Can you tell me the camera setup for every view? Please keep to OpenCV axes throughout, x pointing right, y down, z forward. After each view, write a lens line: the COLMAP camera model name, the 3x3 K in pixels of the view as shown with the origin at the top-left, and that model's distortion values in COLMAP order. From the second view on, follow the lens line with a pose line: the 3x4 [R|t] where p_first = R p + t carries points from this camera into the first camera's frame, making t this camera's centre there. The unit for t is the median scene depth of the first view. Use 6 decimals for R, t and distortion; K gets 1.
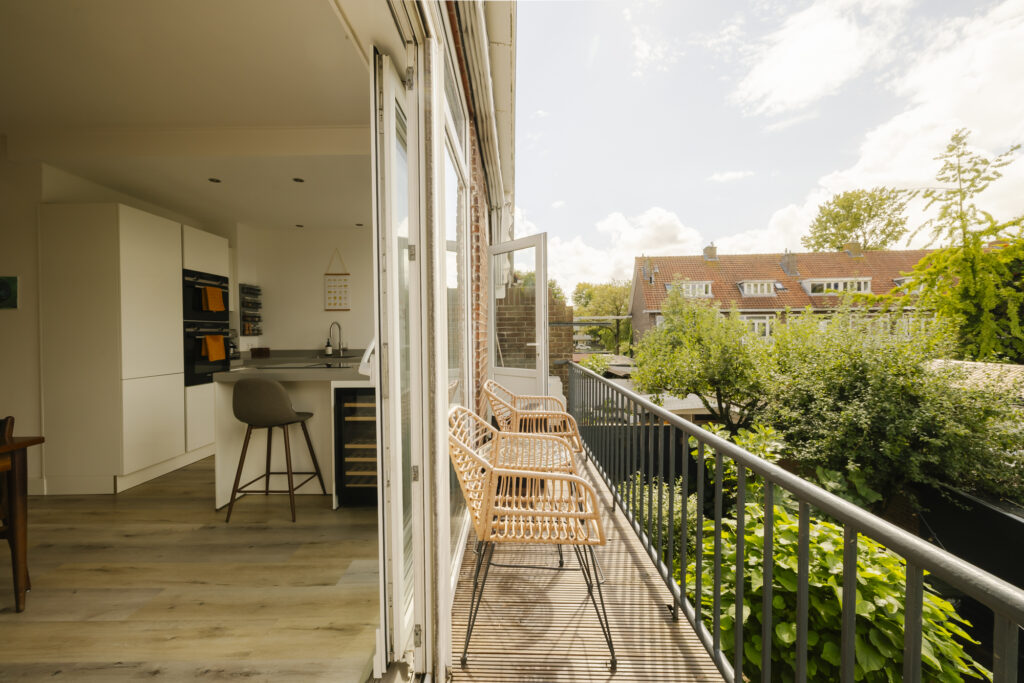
lens RADIAL K [[440.2, 0, 541.7], [0, 440.2, 340.1], [0, 0, 1]] dist [0.000962, 0.000053]
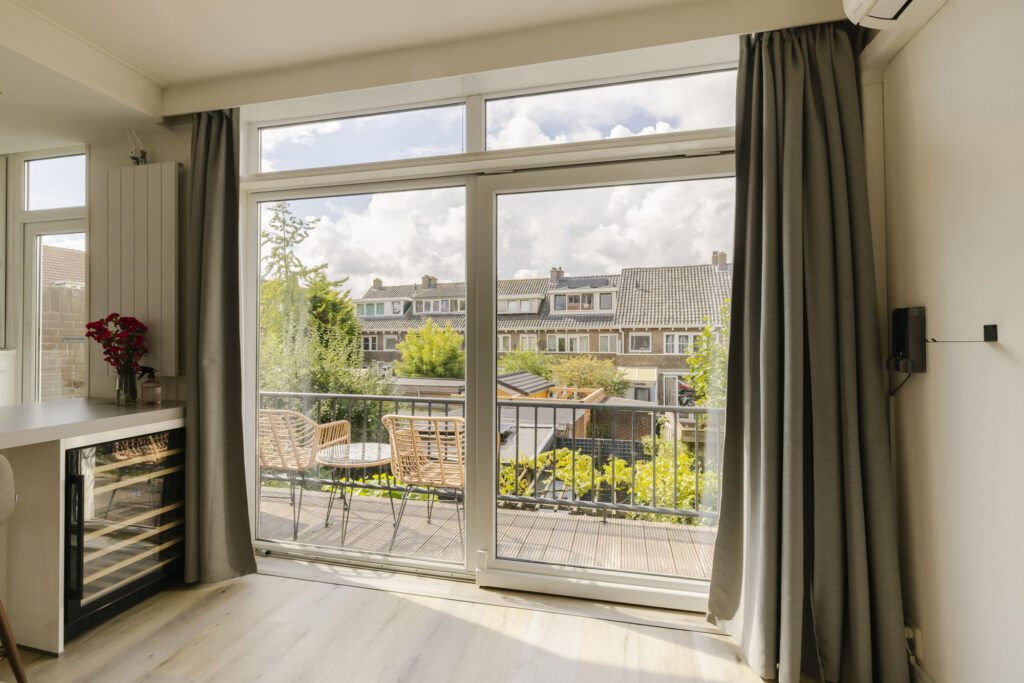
lens RADIAL K [[444.4, 0, 515.5], [0, 444.4, 337.2], [0, 0, 1]] dist [0.003251, 0.000692]
pose [[0.211008, 0.020429, 0.977271, -0.552753], [0.013436, 0.999627, -0.023797, -0.014418], [-0.977392, 0.018153, 0.210655, 0.149344]]
